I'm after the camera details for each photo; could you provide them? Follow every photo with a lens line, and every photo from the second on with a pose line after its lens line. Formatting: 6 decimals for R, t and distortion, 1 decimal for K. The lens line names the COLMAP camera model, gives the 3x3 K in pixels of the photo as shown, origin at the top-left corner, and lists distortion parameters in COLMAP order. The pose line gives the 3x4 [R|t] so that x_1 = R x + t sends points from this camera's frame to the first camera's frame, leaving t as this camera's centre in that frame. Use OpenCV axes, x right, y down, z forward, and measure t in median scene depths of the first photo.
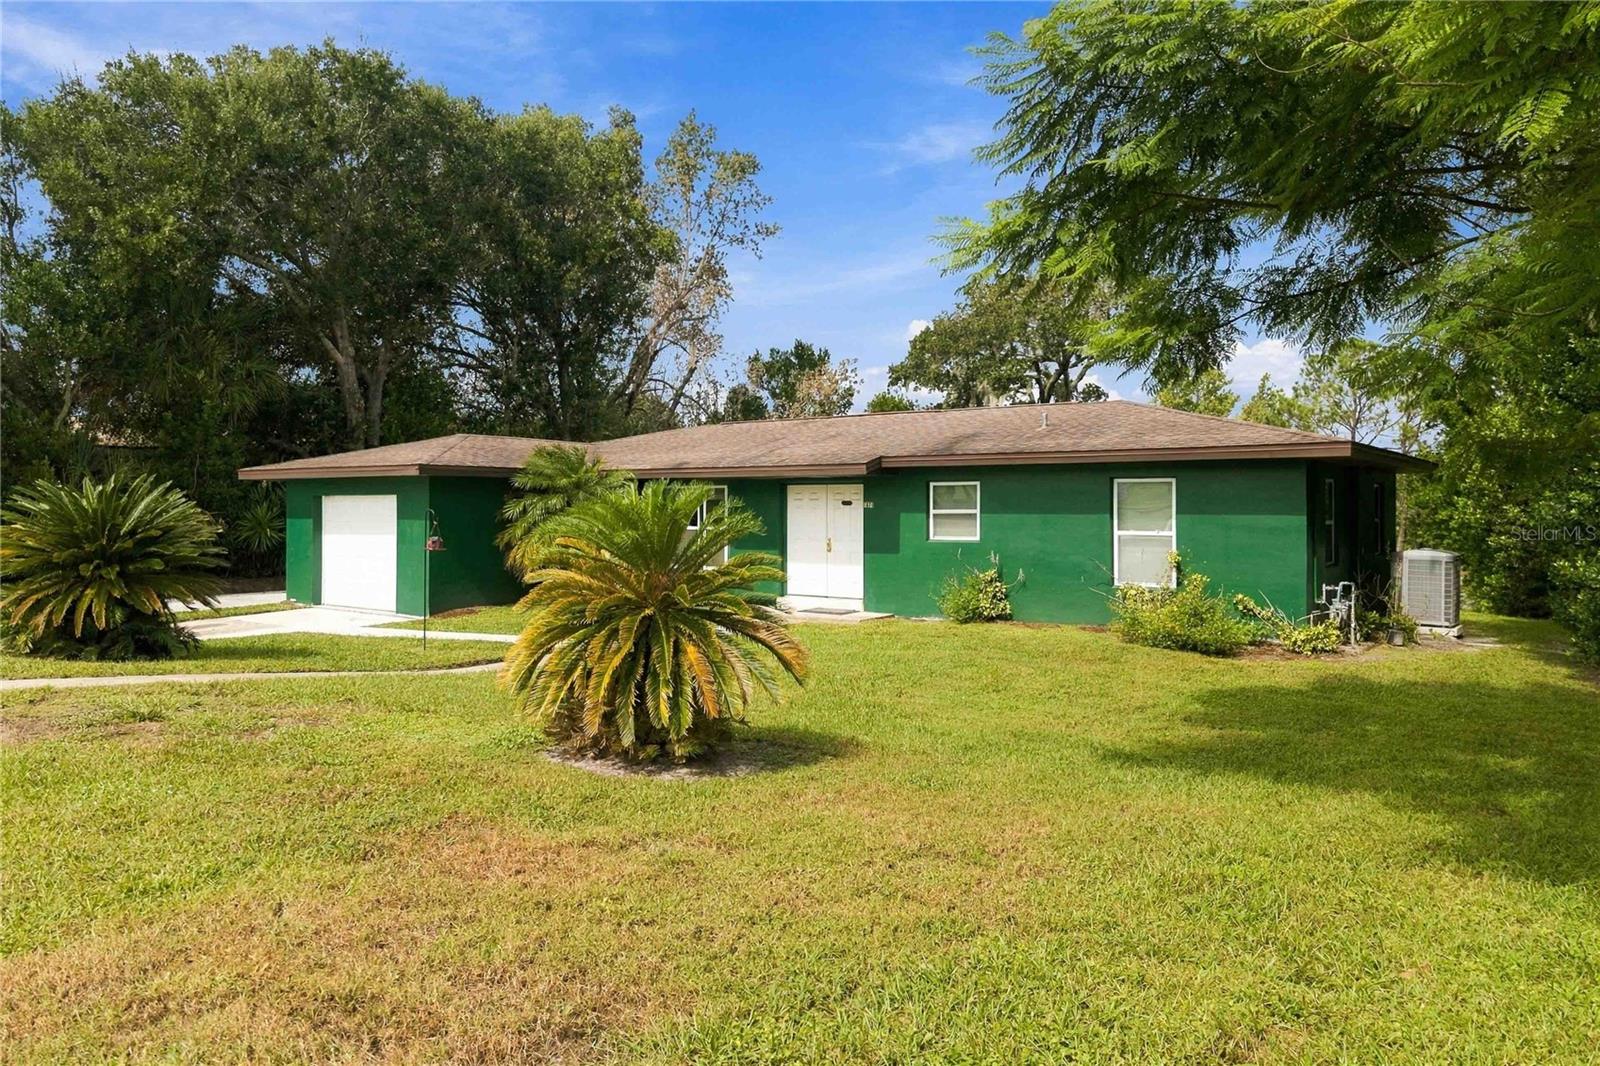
lens RADIAL K [[1120.2, 0, 800.0], [0, 1120.2, 533.0], [0, 0, 1]] dist [-0.088144, -0.000326]
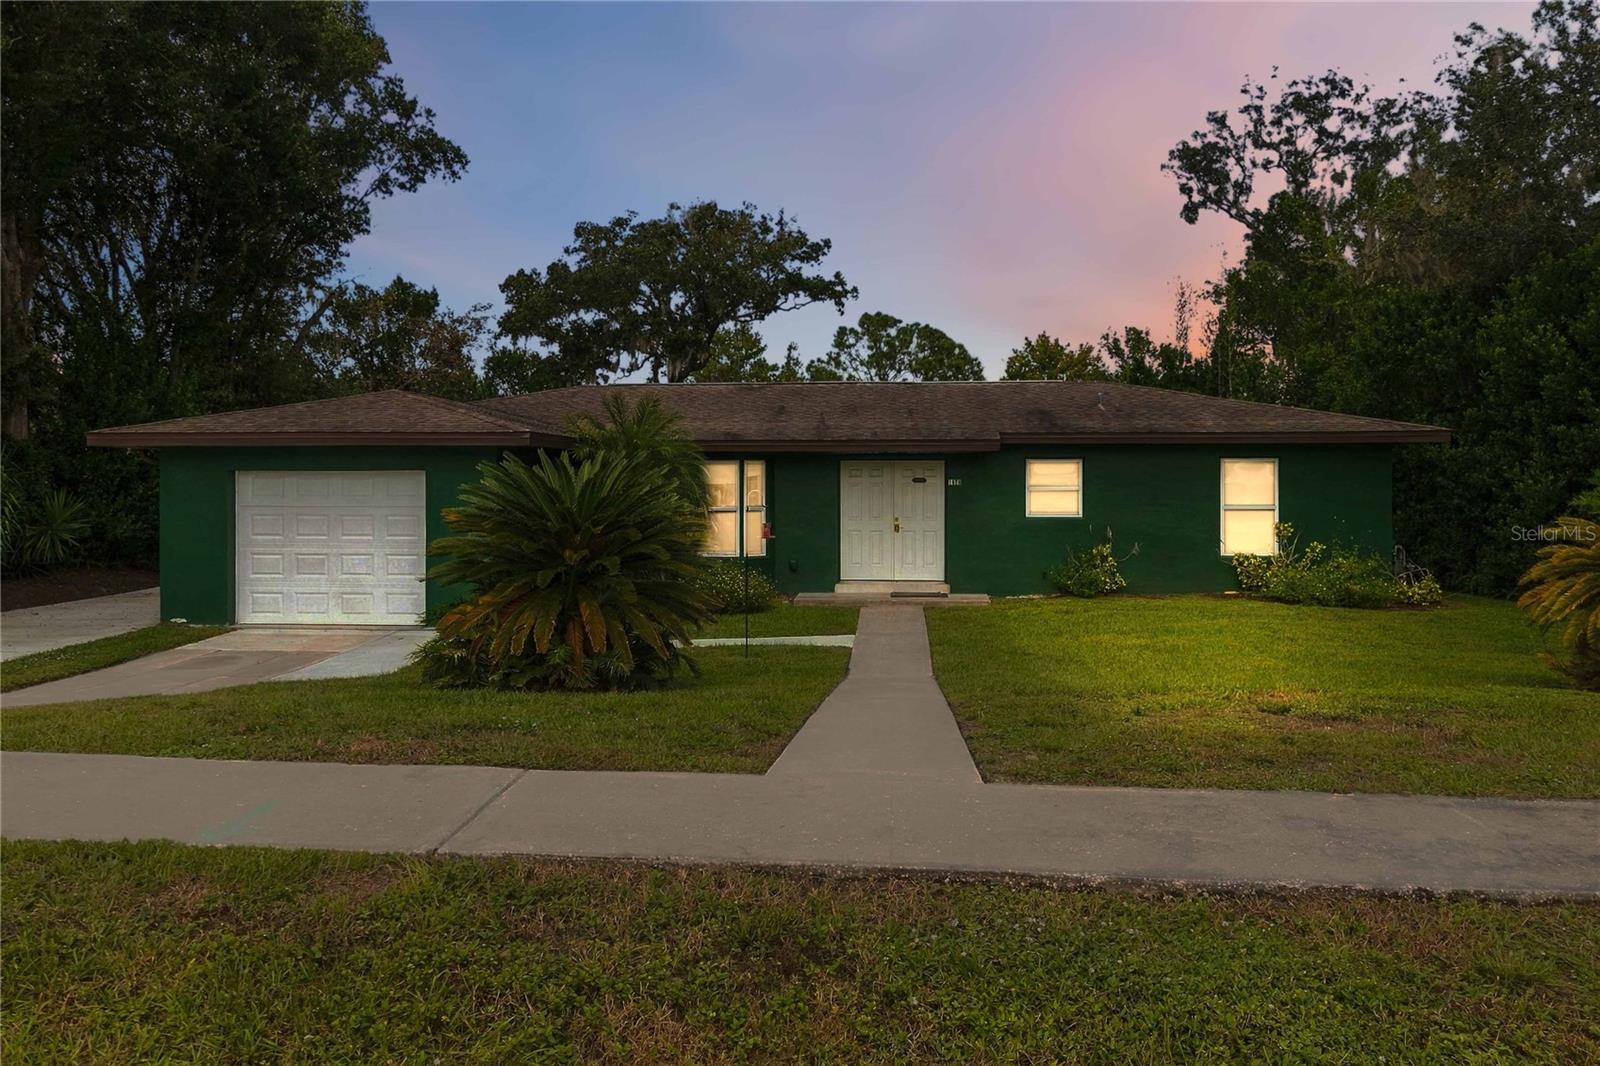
lens RADIAL K [[1302.0, 0, 800.0], [0, 1302.0, 533.0], [0, 0, 1]] dist [-0.002753, 0.001440]
pose [[0.840573, -0.024641, 0.541137, -0.644355], [0.015220, 0.999645, 0.021876, -0.007750], [-0.541484, -0.010152, 0.840650, 0.127404]]
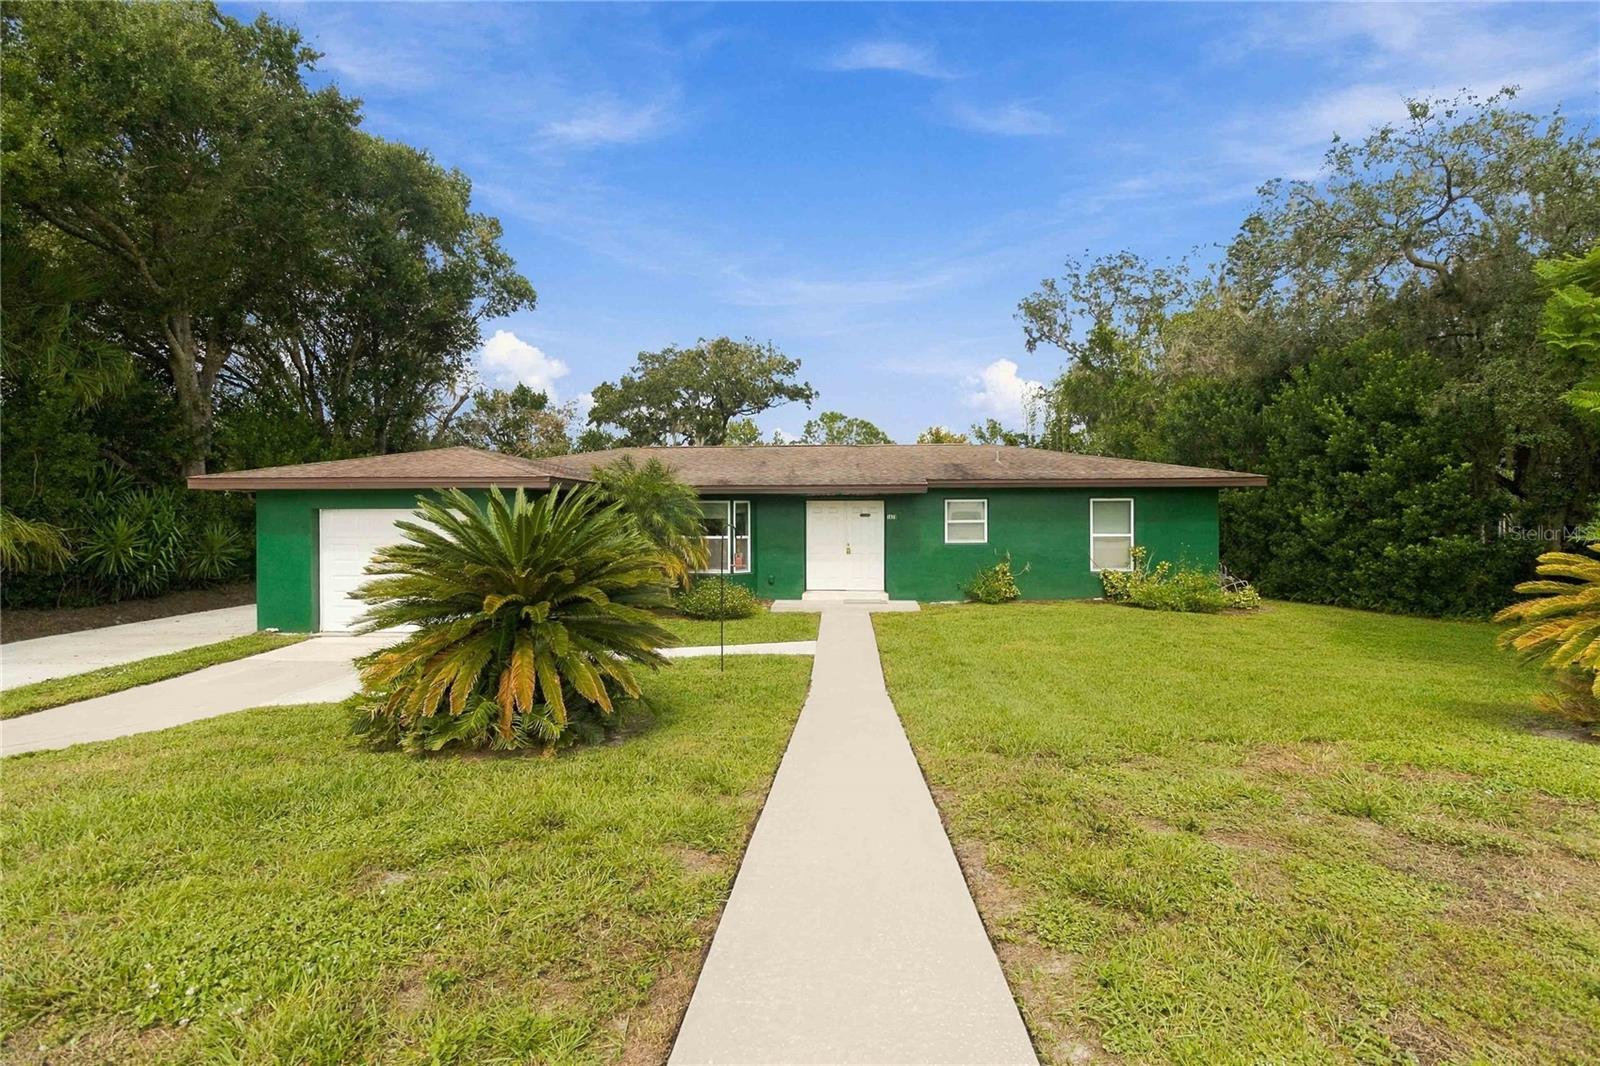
lens RADIAL K [[769.1, 0, 802.1], [0, 769.1, 514.2], [0, 0, 1]] dist [0.000587, -0.000125]
pose [[0.829365, -0.003899, 0.558693, -0.507342], [0.017954, 0.999645, -0.019675, -0.012377], [-0.558419, 0.026348, 0.829141, 0.317633]]
